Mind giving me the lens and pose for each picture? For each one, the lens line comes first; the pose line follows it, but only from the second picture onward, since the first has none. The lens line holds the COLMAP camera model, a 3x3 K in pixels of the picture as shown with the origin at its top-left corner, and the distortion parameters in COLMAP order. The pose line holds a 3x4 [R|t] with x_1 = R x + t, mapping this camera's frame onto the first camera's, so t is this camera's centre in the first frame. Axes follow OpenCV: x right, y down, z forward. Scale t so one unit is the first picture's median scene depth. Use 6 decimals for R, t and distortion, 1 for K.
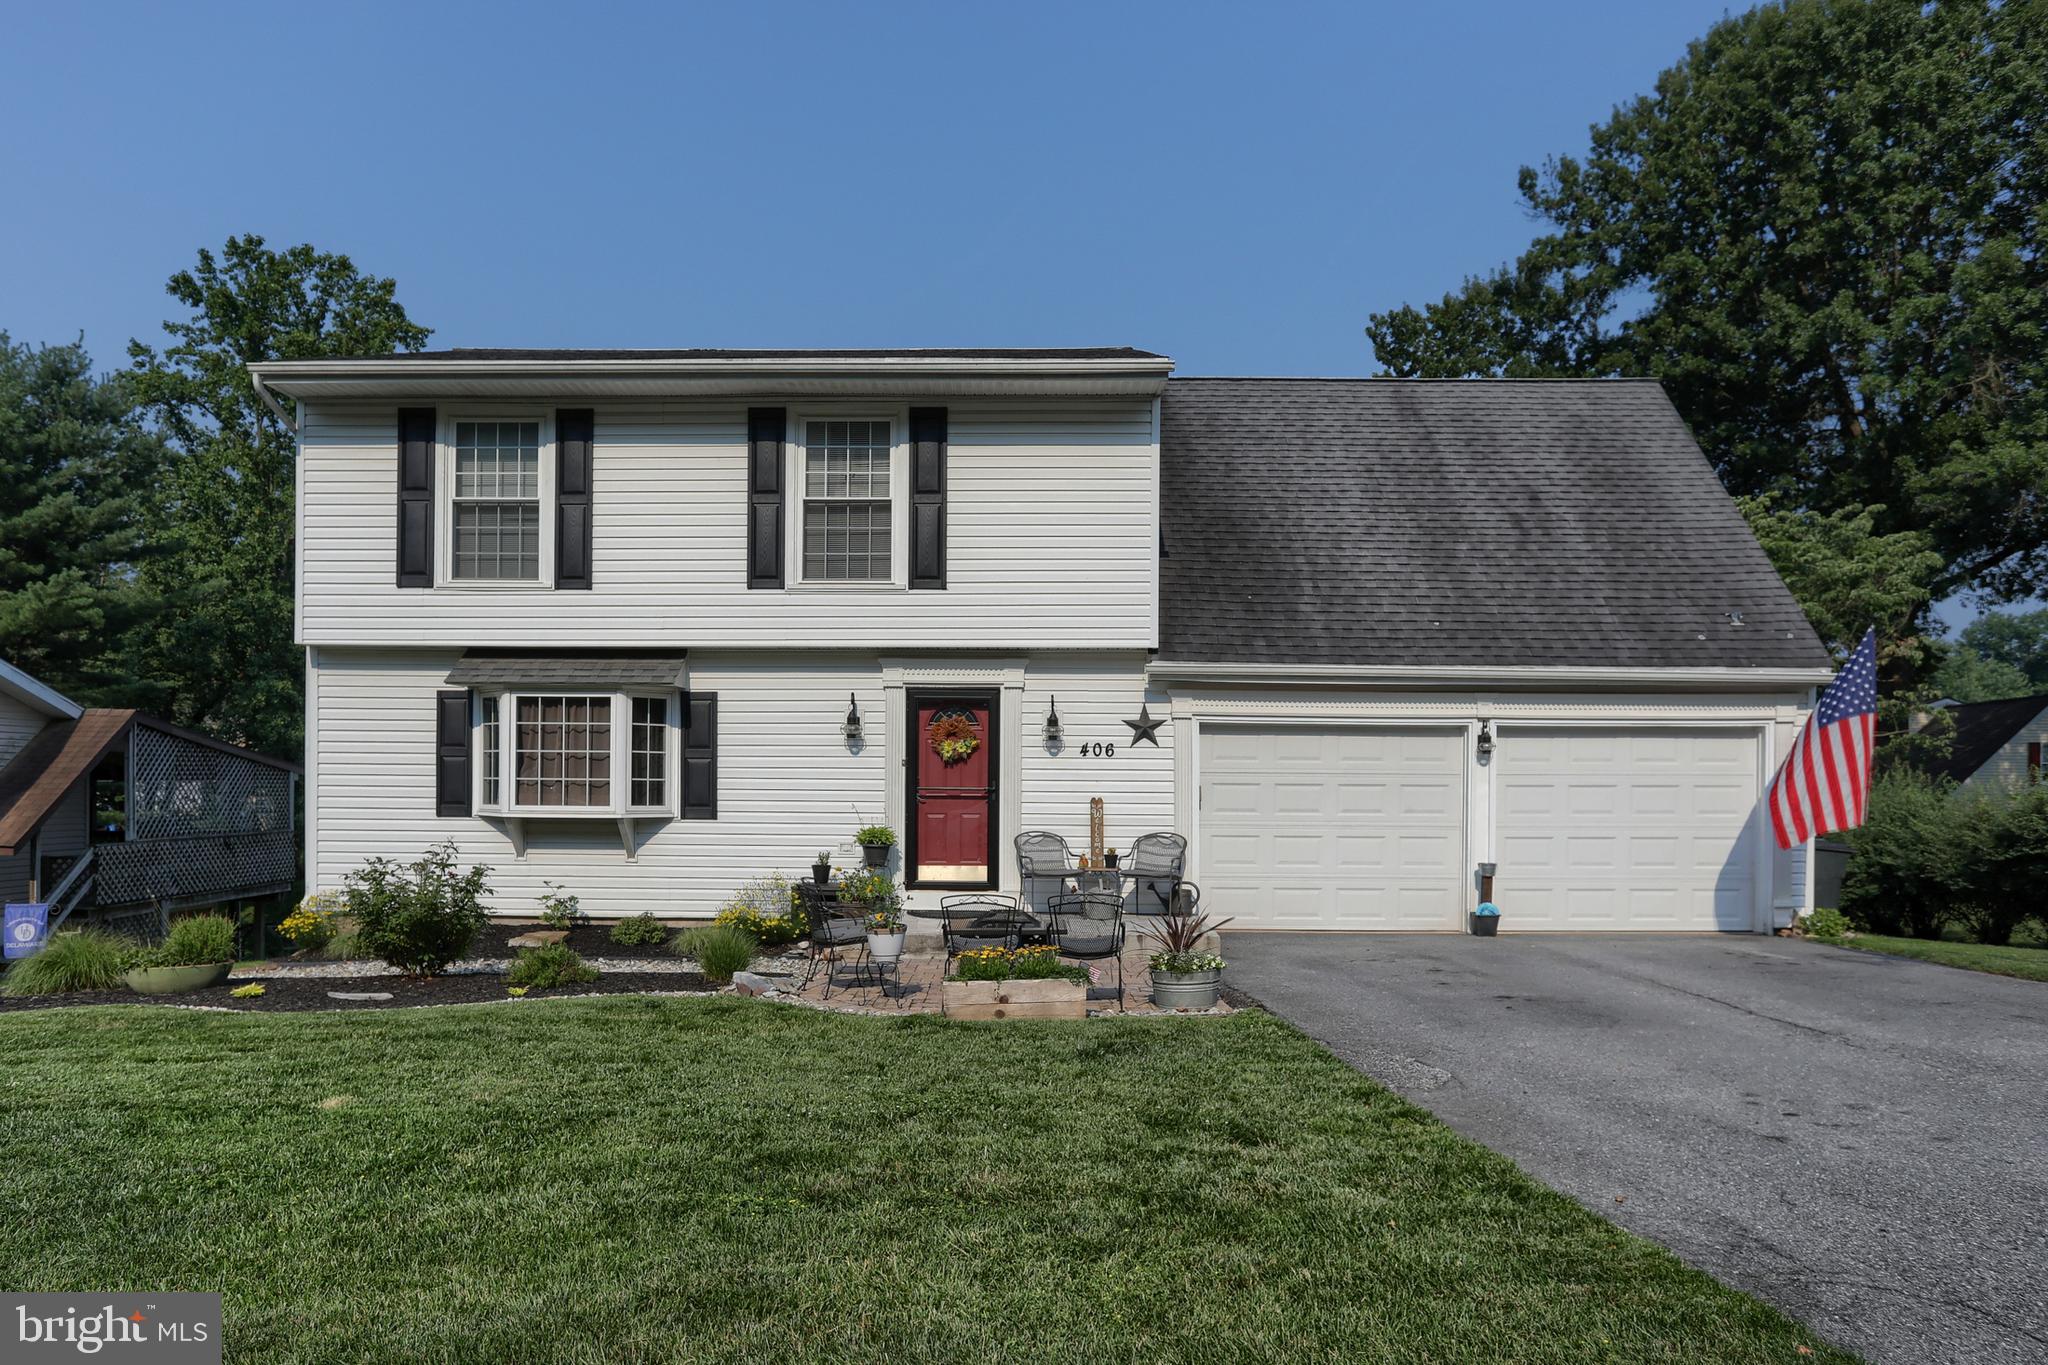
lens RADIAL K [[1368.2, 0, 1013.3], [0, 1368.2, 733.8], [0, 0, 1]] dist [-0.026289, 0.004786]
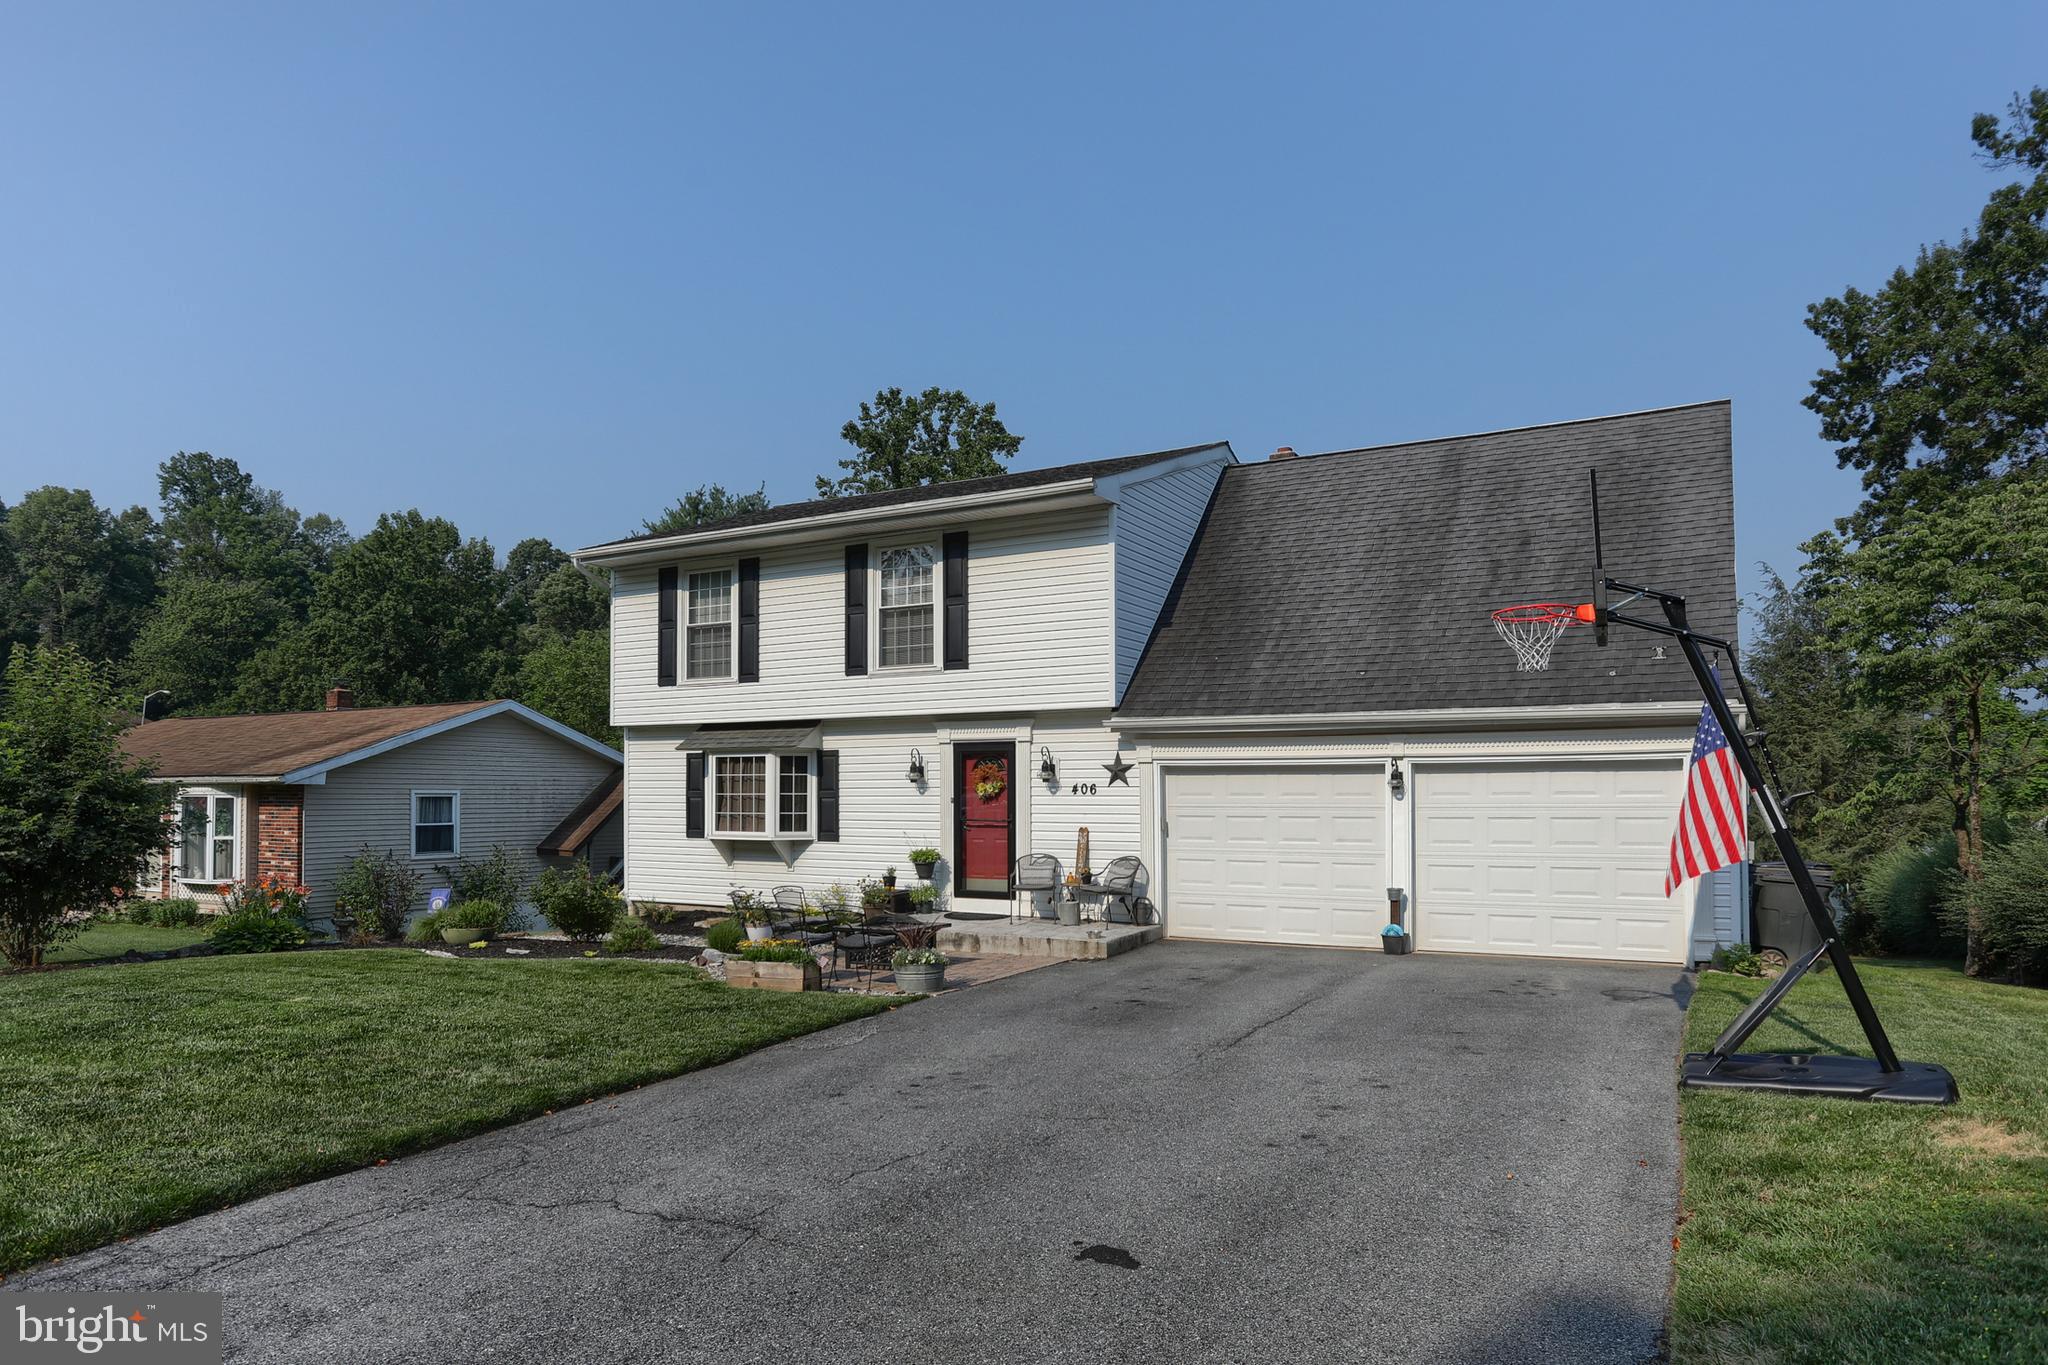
lens RADIAL K [[1225.1, 0, 1028.0], [0, 1225.1, 716.1], [0, 0, 1]] dist [-0.035807, 0.026896]
pose [[0.887996, -0.037193, -0.458345, 0.534120], [0.025947, 0.999188, -0.030810, -0.021817], [0.459119, 0.015466, 0.888240, -0.021657]]
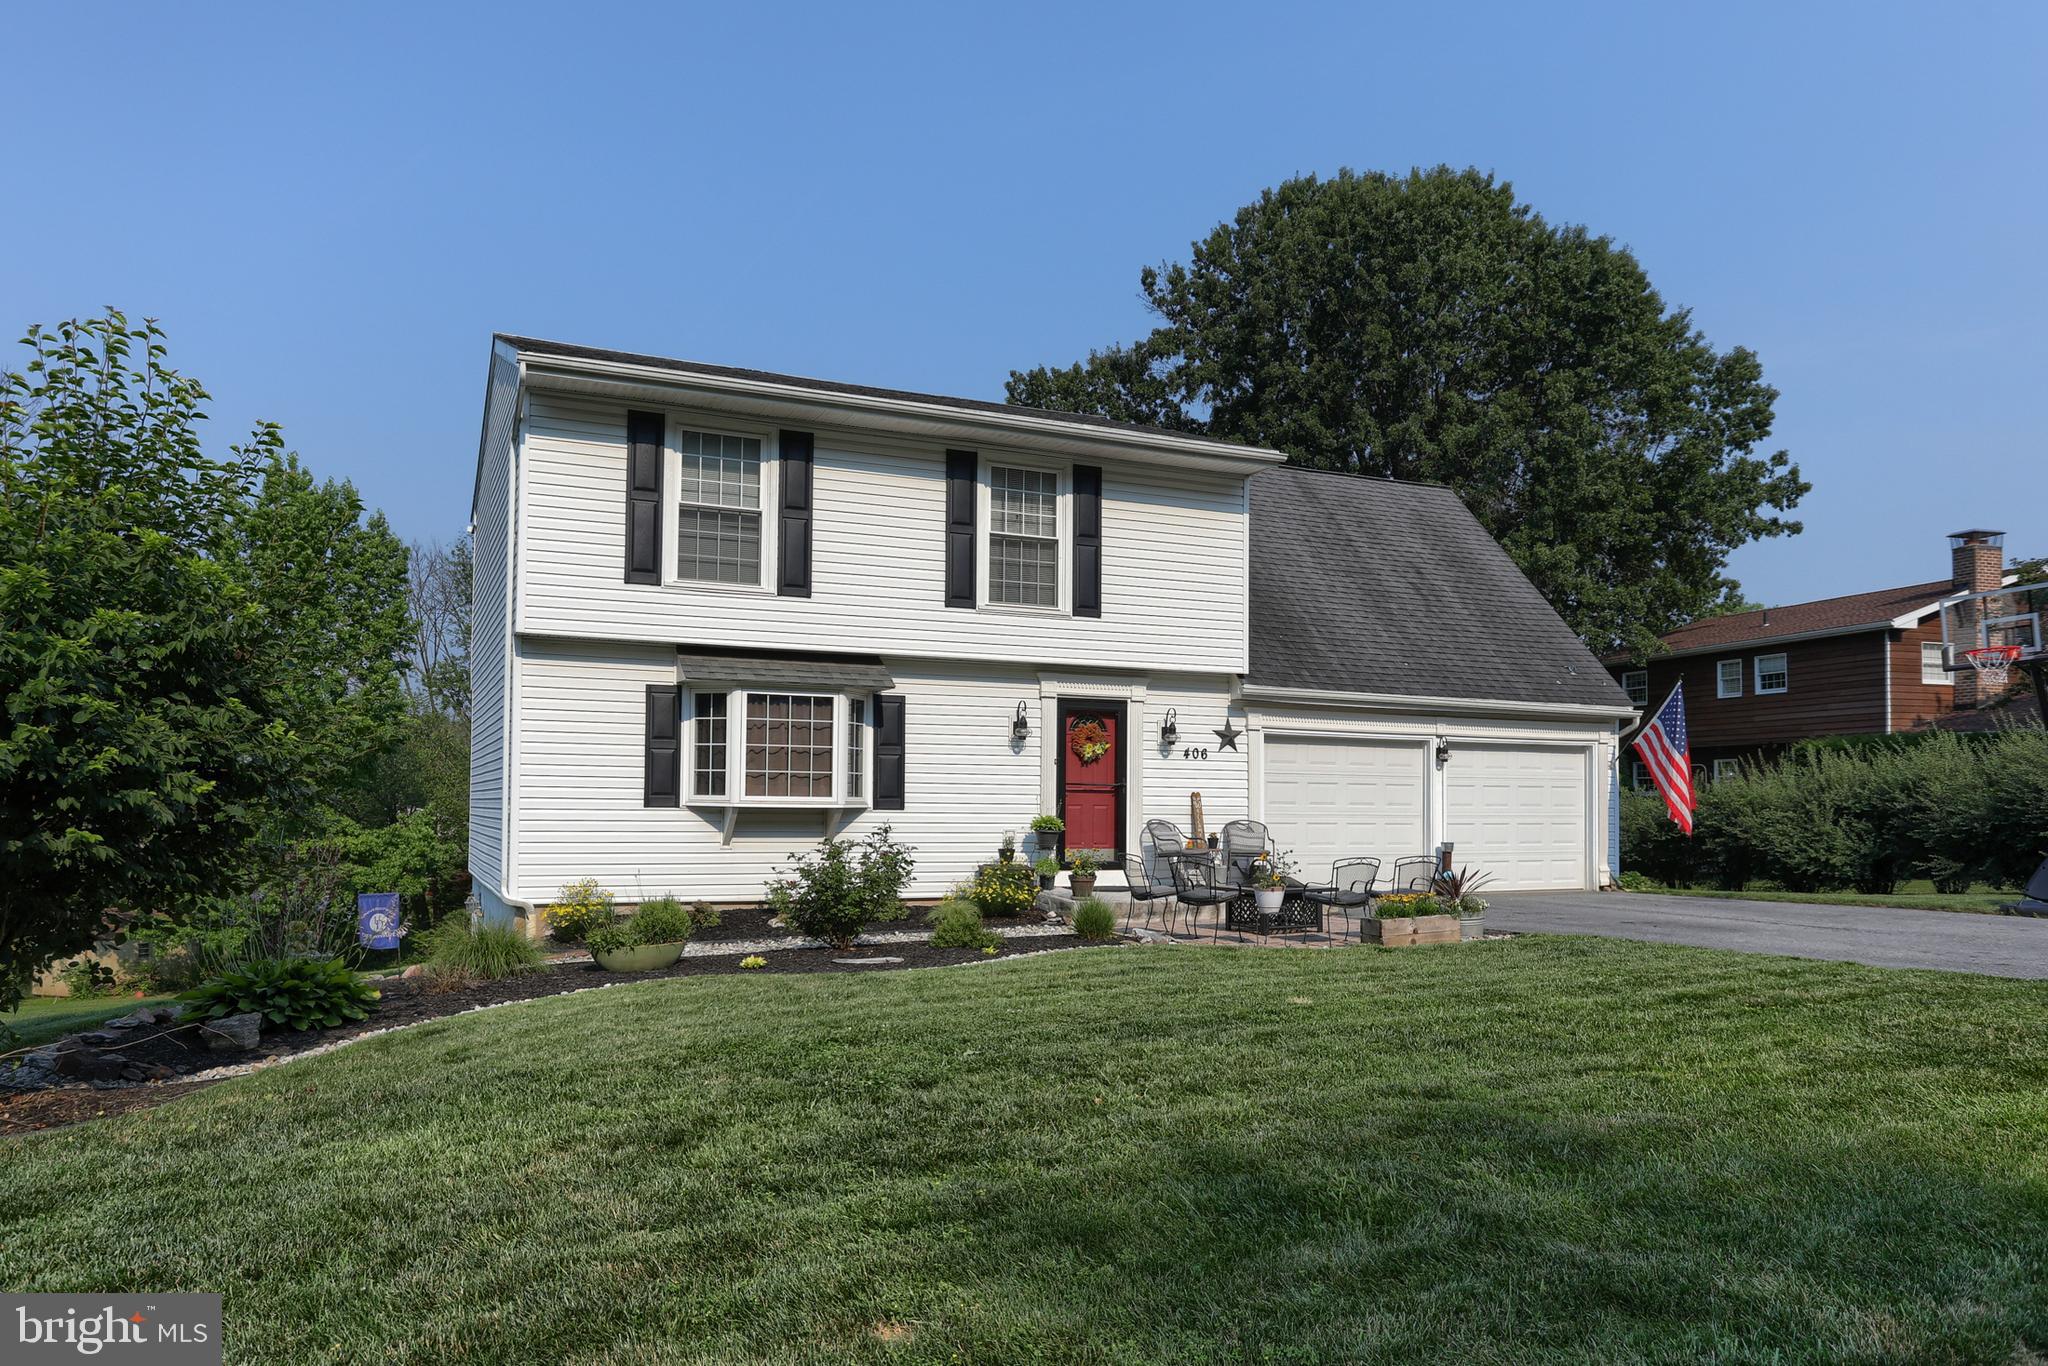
lens RADIAL K [[1376.9, 0, 1024.0], [0, 1376.9, 683.0], [0, 0, 1]] dist [-0.032131, -0.000597]
pose [[0.903329, 0.040161, 0.427065, -0.616552], [-0.021606, 0.998604, -0.048206, 0.011356], [-0.428404, 0.034319, 0.902935, -0.062635]]
